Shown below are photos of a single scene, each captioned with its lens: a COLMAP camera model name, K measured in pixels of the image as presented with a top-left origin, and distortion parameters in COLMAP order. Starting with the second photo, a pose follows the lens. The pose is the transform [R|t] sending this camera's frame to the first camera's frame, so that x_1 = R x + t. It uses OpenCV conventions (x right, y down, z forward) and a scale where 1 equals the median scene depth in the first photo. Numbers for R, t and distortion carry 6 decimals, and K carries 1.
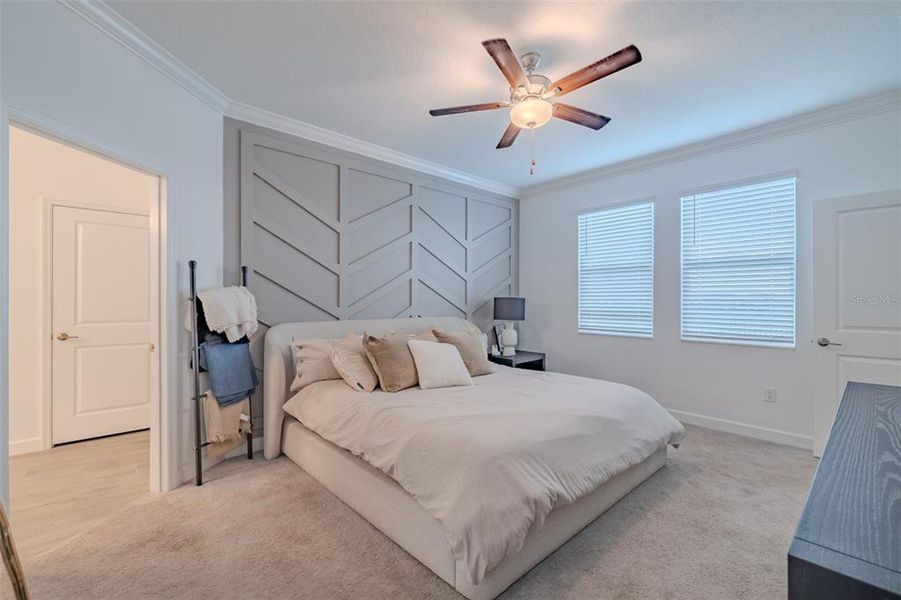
lens RADIAL K [[386.9, 0, 458.3], [0, 386.9, 296.6], [0, 0, 1]] dist [-0.001083, -0.000175]
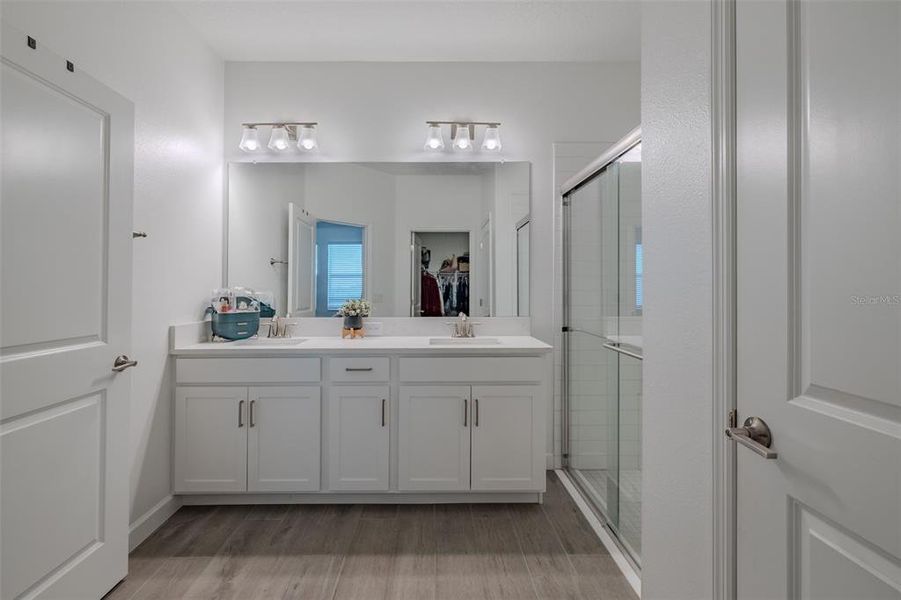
lens RADIAL K [[407.5, 0, 433.6], [0, 407.5, 288.1], [0, 0, 1]] dist [-0.001944, 0.000008]
pose [[-0.681595, -0.003217, -0.731722, -0.665169], [0.006336, 0.999927, -0.010298, 0.015446], [0.731702, -0.011655, -0.681525, 0.967146]]
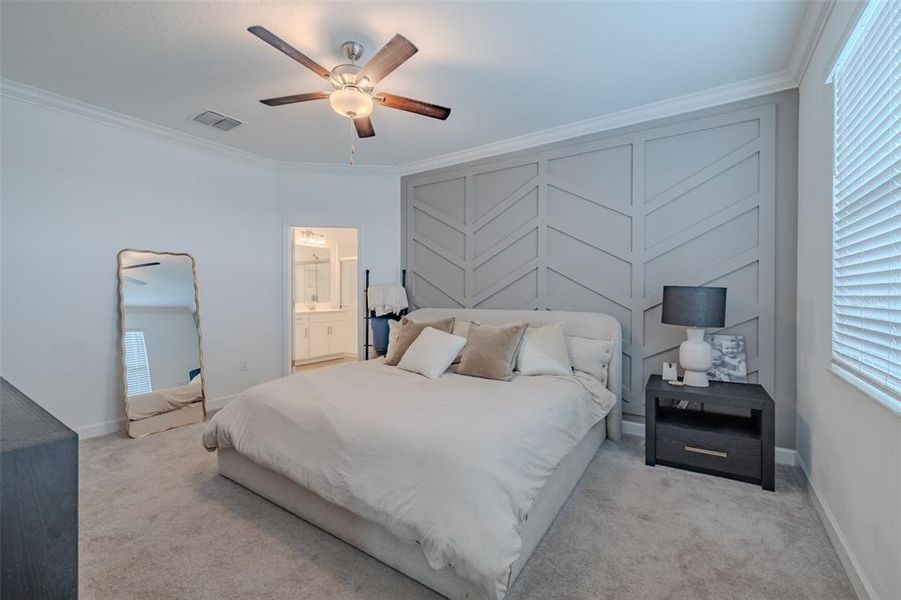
lens RADIAL K [[386.9, 0, 458.3], [0, 386.9, 296.6], [0, 0, 1]] dist [-0.001083, -0.000175]
pose [[0.223284, 0.007475, -0.974725, 0.909127], [0.006411, 0.999938, 0.009136, 0.015349], [0.974732, -0.008289, 0.223222, 0.777742]]
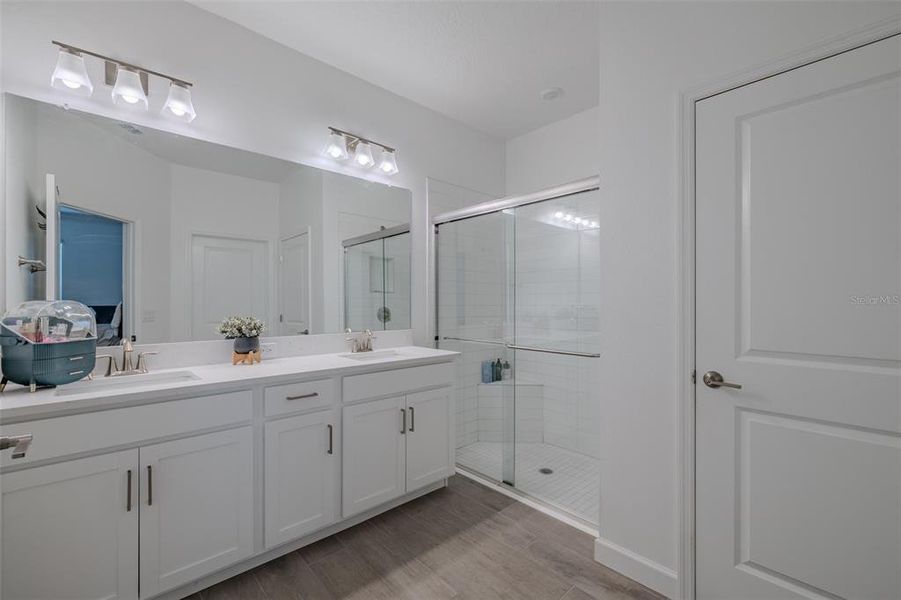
lens RADIAL K [[385.3, 0, 449.4], [0, 385.3, 308.6], [0, 0, 1]] dist [0.000175, -0.000093]
pose [[-0.012314, 0.008006, -0.999892, -0.533460], [0.007664, 0.999939, 0.007912, 0.013615], [0.999895, -0.007565, -0.012375, 0.655494]]
